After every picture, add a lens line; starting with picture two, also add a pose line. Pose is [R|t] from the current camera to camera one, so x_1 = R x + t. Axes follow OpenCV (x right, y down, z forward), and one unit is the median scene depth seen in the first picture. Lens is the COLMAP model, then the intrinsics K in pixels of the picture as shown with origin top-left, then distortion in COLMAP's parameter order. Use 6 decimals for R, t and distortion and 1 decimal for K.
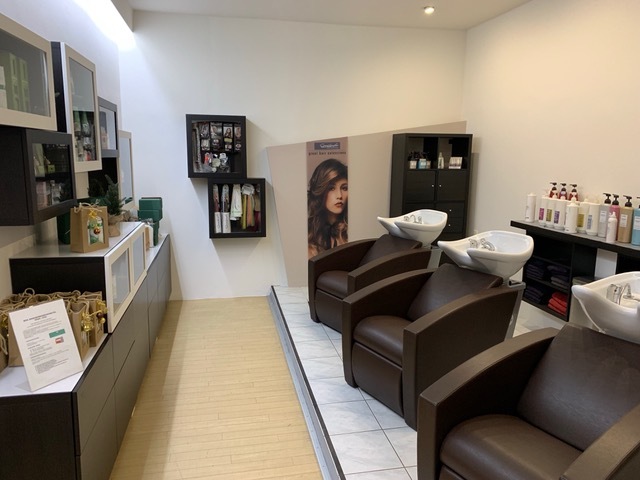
lens RADIAL K [[488.4, 0, 319.3], [0, 488.4, 239.2], [0, 0, 1]] dist [0.026295, -0.000550]
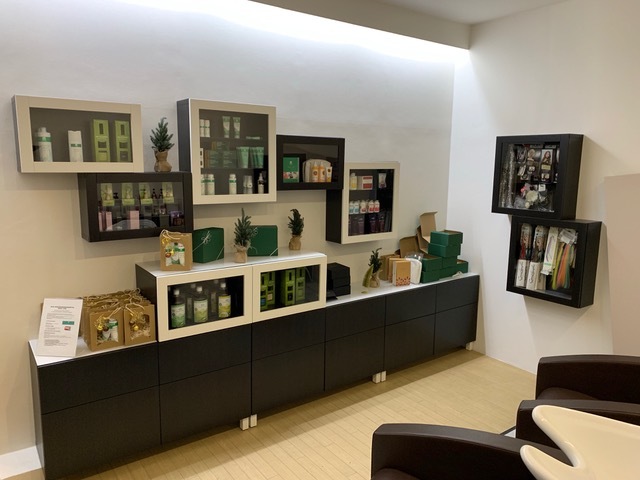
lens RADIAL K [[488.4, 0, 319.2], [0, 488.4, 238.7], [0, 0, 1]] dist [0.026295, -0.000550]
pose [[0.407026, 0.140200, -0.902593, 0.361221], [-0.163182, 0.983415, 0.079167, -0.098931], [0.898722, 0.115064, 0.423153, 0.388346]]
